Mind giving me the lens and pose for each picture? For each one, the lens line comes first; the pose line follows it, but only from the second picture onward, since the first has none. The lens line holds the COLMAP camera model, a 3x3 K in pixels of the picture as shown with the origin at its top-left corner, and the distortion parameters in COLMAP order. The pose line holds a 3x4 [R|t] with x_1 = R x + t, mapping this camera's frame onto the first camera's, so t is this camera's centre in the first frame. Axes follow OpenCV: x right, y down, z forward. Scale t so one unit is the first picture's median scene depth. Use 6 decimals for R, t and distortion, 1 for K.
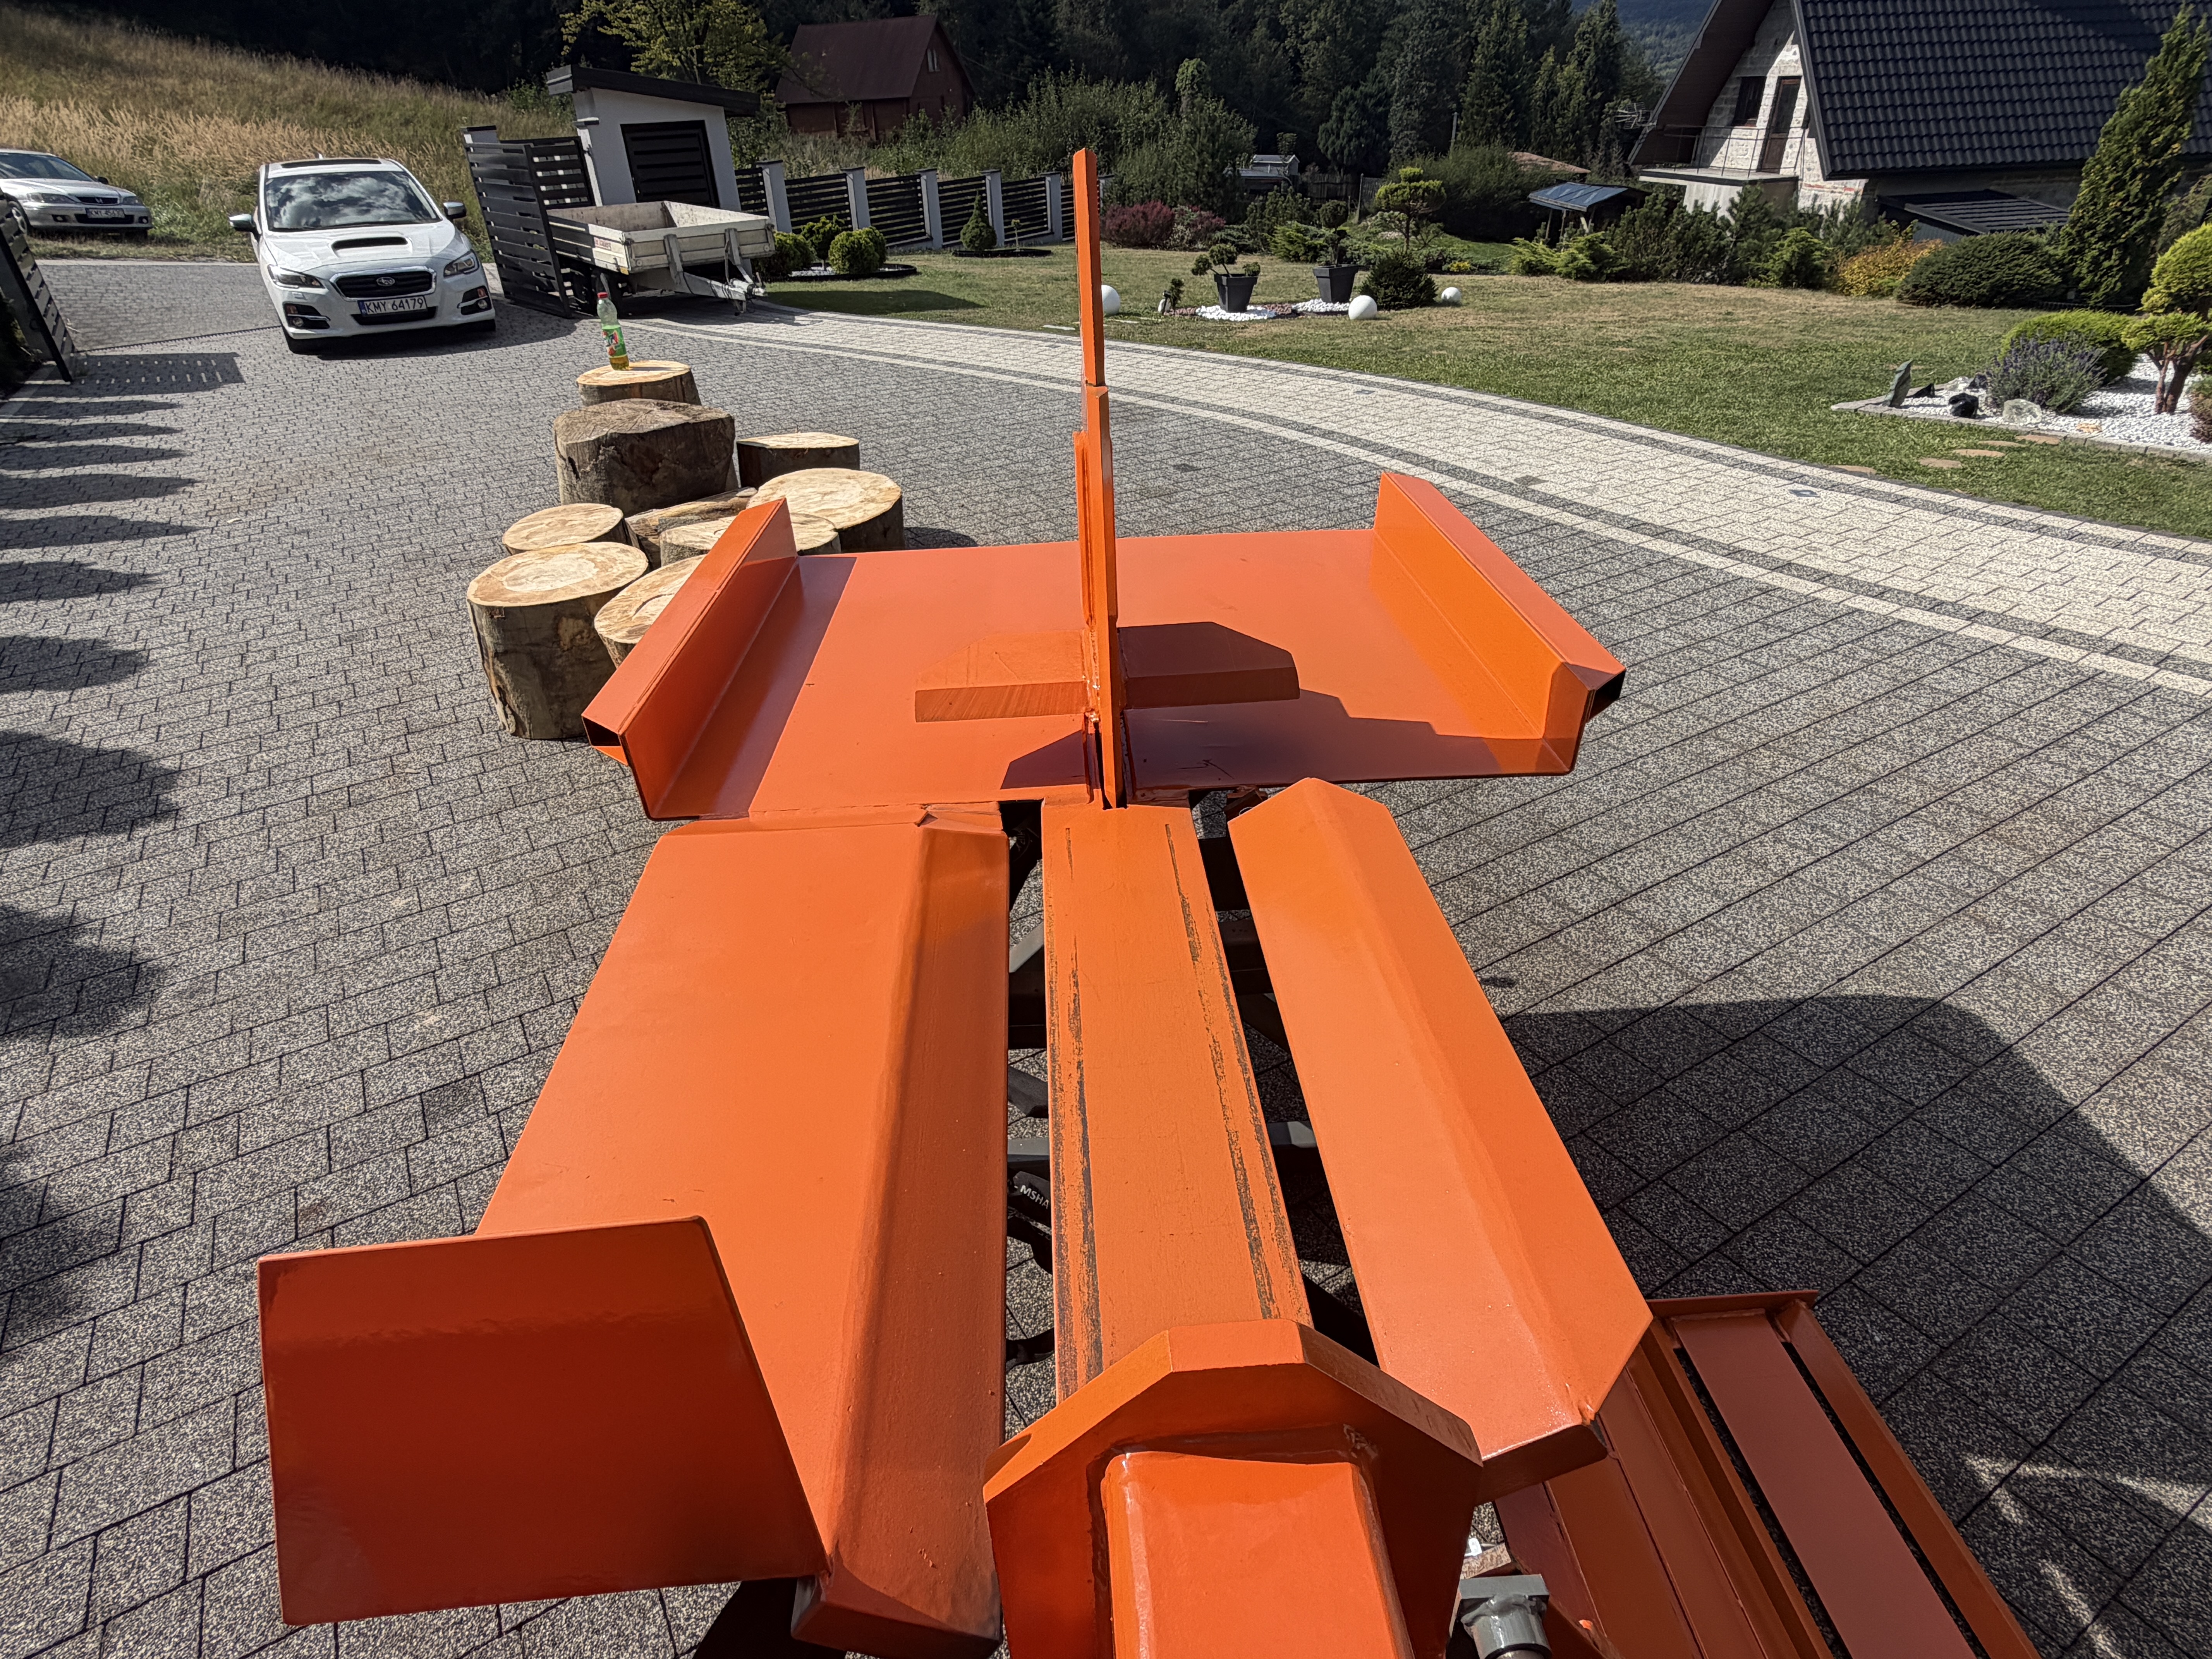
lens RADIAL K [[1177.6, 0, 1099.4], [0, 1177.6, 822.3], [0, 0, 1]] dist [0.001328, -0.001317]
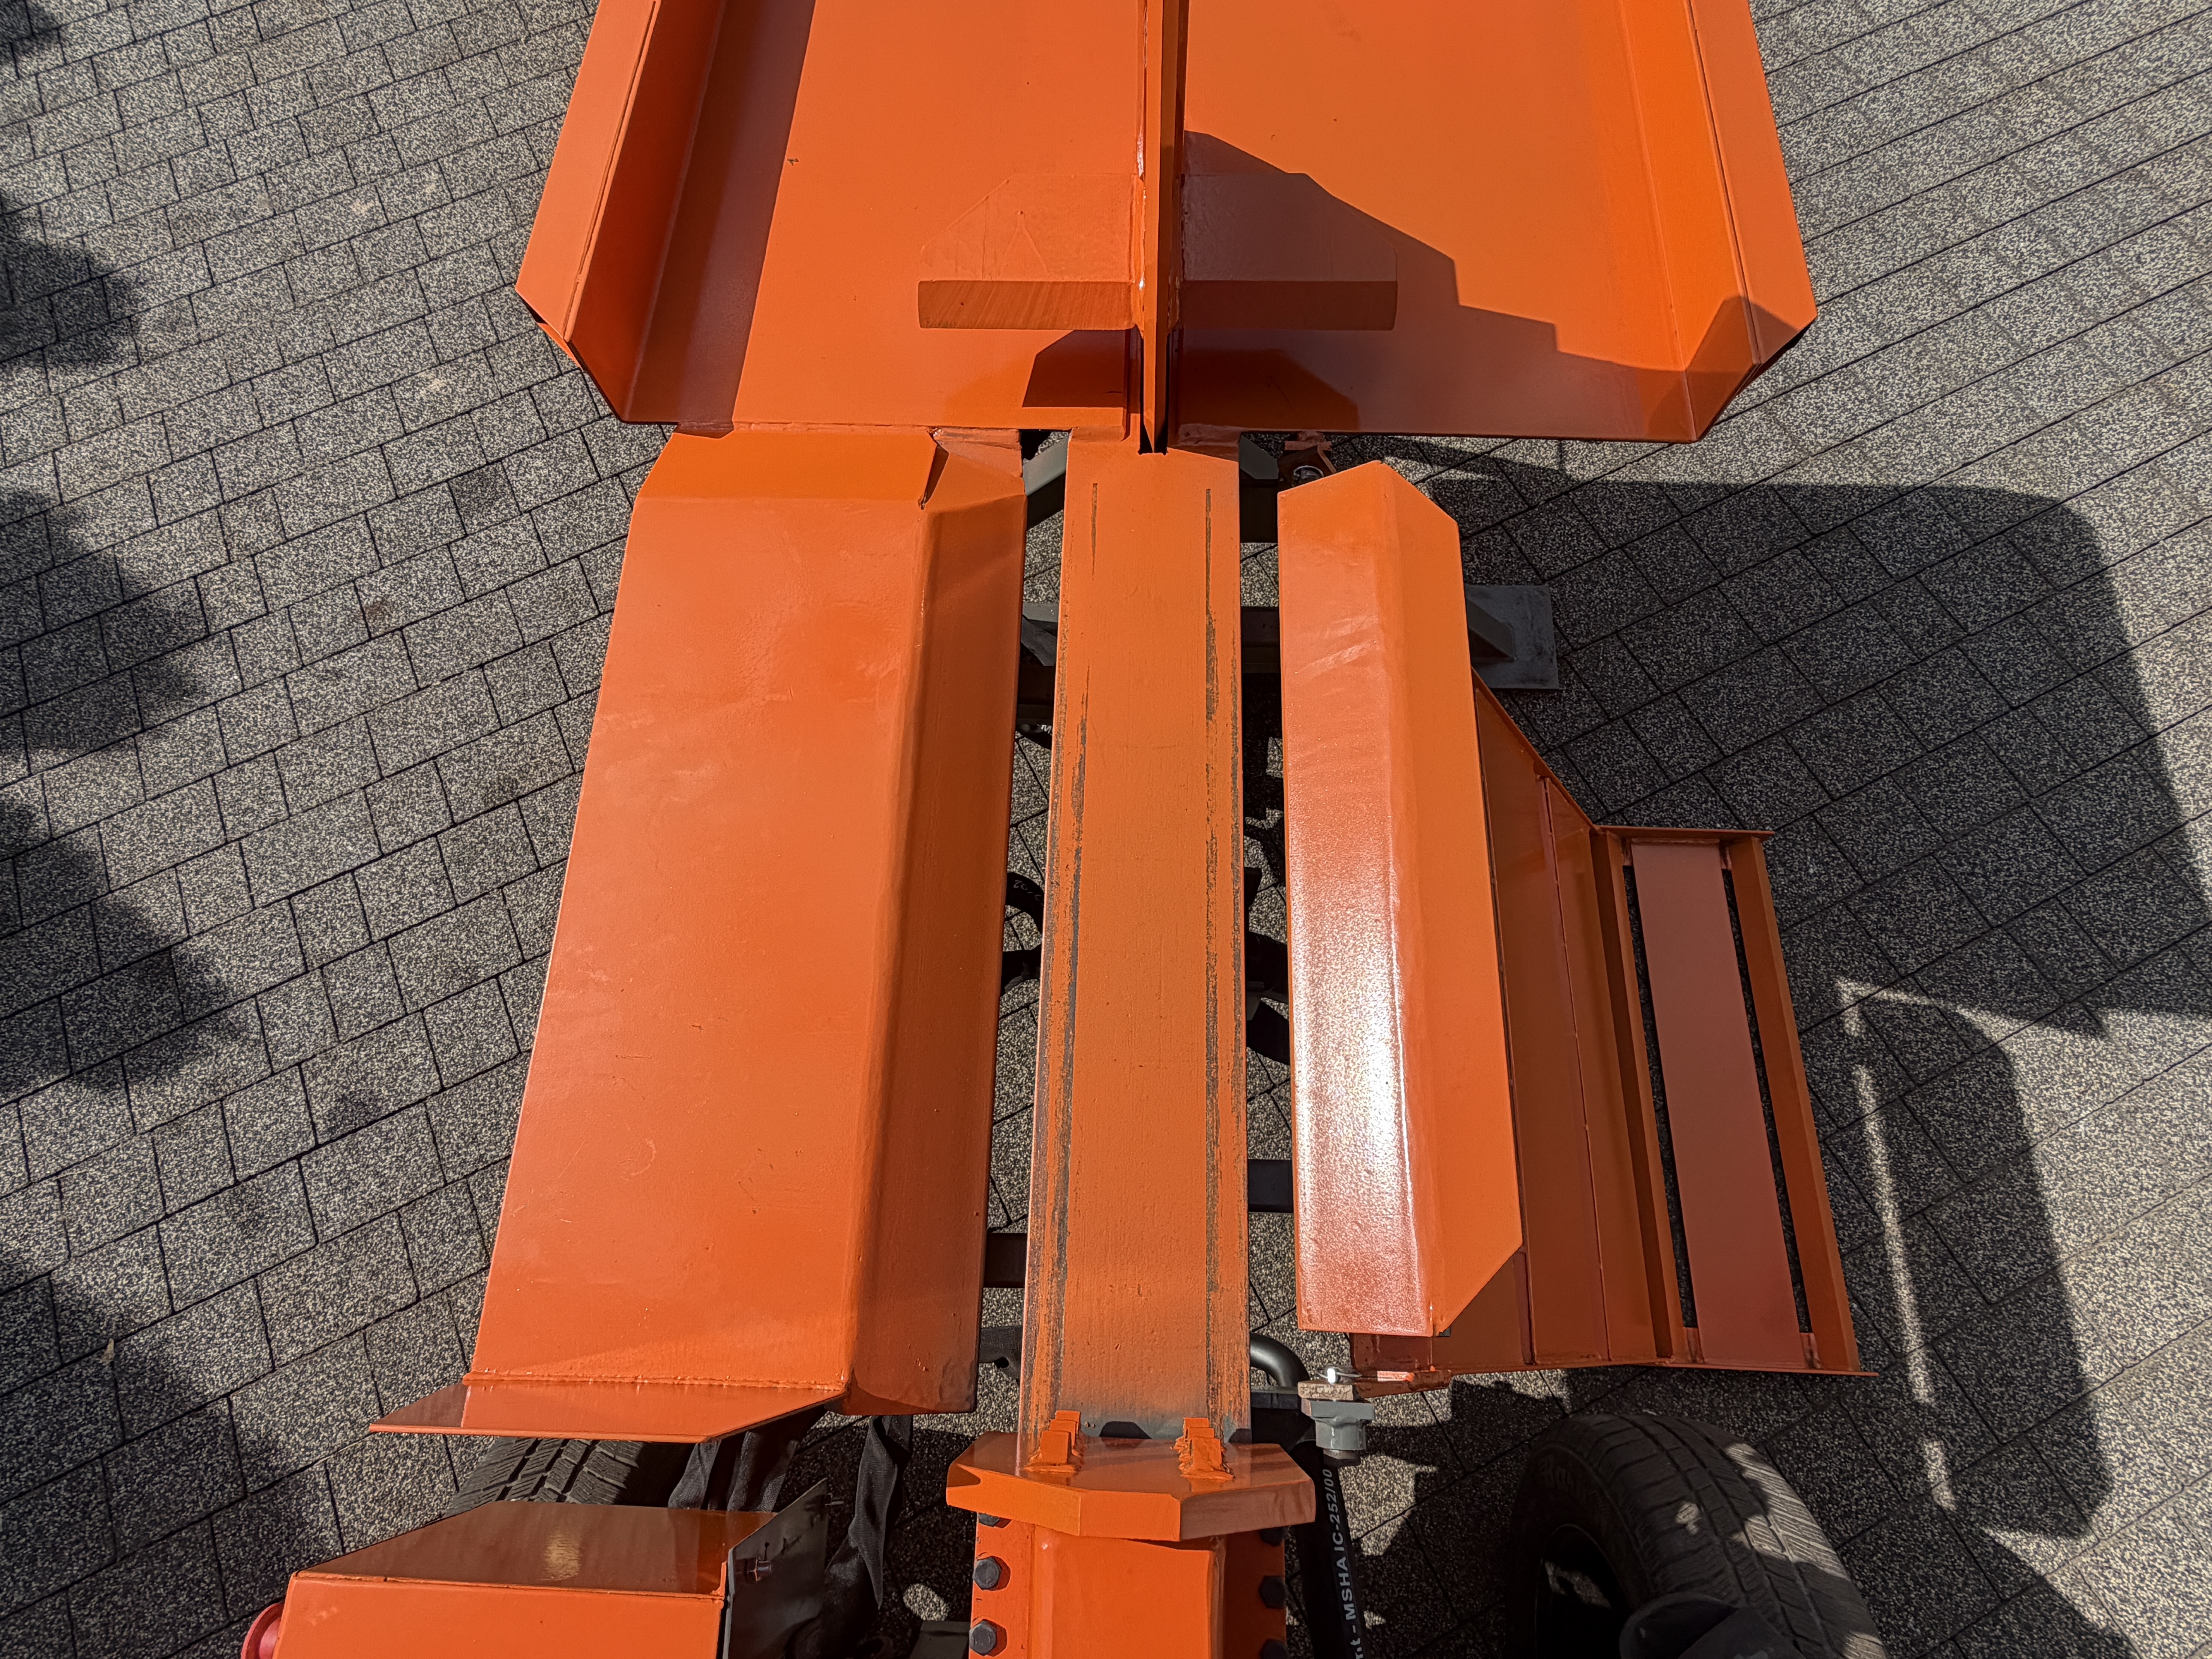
lens RADIAL K [[1181.5, 0, 1106.0], [0, 1181.5, 829.5], [0, 0, 1]] dist [0.001983, -0.001833]
pose [[0.996315, 0.084891, -0.012278, 0.008332], [-0.059771, 0.789795, 0.610451, -0.197613], [0.061519, -0.607468, 0.791959, 0.087627]]
